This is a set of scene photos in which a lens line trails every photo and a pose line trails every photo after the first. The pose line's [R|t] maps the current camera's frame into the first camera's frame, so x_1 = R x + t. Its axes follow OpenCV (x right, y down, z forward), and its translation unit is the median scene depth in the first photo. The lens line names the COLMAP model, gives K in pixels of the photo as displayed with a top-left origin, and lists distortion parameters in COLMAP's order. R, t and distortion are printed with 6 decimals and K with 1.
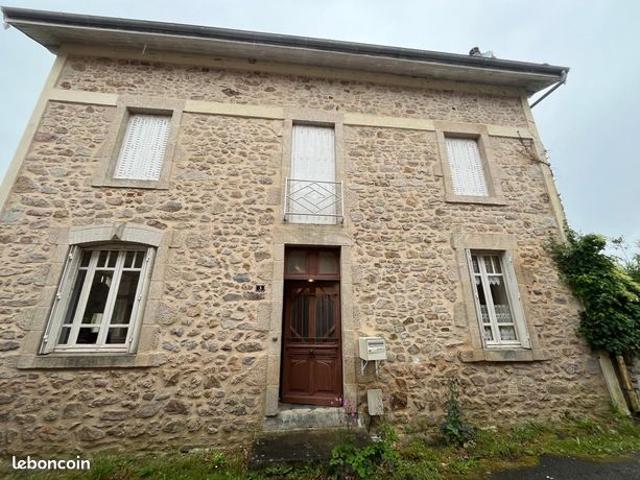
lens RADIAL K [[253.1, 0, 320.0], [0, 253.1, 240.0], [0, 0, 1]] dist [0.000598, 0.000052]
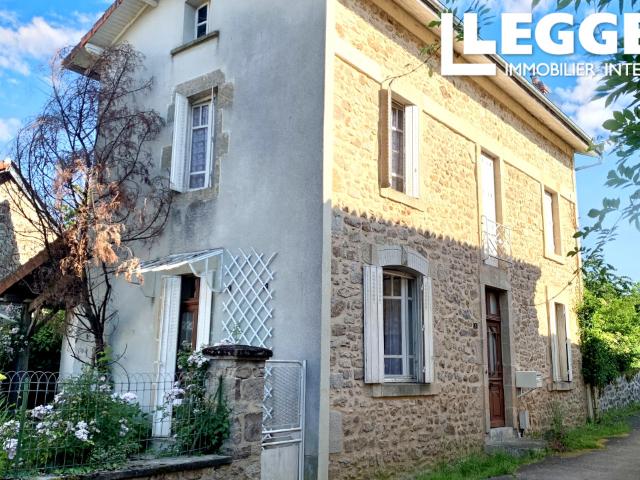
lens RADIAL K [[627.3, 0, 320.0], [0, 627.3, 240.0], [0, 0, 1]] dist [0.076023, -0.006705]
pose [[0.707940, 0.148585, 0.690466, -2.682697], [-0.227627, 0.973455, 0.023905, -0.077754], [-0.668585, -0.174093, 0.722970, -0.437520]]
